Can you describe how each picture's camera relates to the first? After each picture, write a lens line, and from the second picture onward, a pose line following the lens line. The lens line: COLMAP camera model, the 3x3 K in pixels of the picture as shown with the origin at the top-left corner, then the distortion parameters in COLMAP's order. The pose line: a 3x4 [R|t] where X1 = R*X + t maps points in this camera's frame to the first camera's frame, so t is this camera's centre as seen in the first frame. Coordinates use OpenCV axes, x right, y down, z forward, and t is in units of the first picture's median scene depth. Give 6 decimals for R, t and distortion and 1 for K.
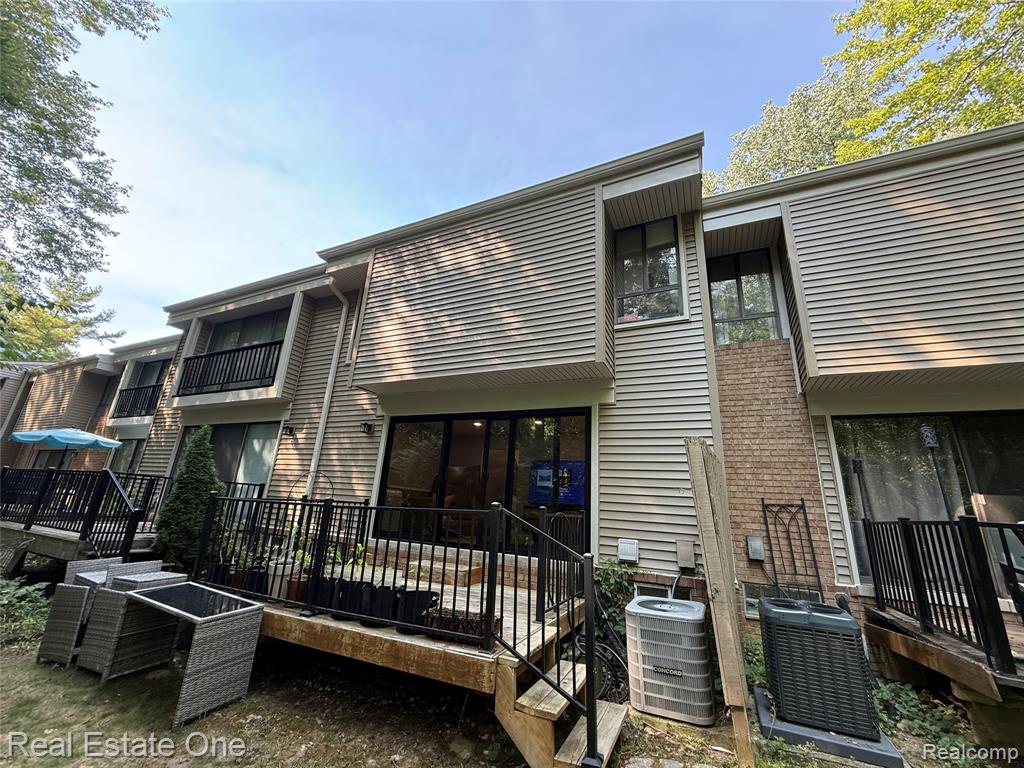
lens RADIAL K [[406.9, 0, 515.2], [0, 406.9, 384.6], [0, 0, 1]] dist [0.001259, 0.000461]
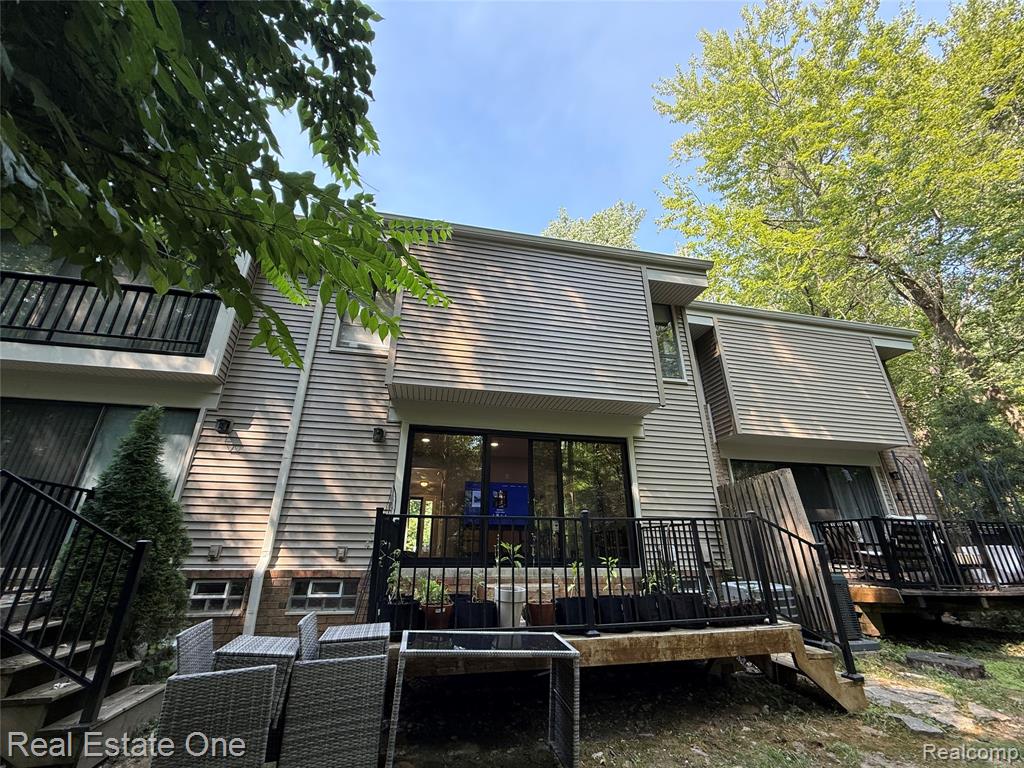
lens RADIAL K [[406.9, 0, 513.9], [0, 406.9, 382.5], [0, 0, 1]] dist [0.001259, 0.000461]
pose [[0.797581, 0.175619, 0.577081, -0.797740], [-0.136432, 0.984409, -0.111016, 0.069883], [-0.587581, 0.009811, 0.809106, 0.202635]]
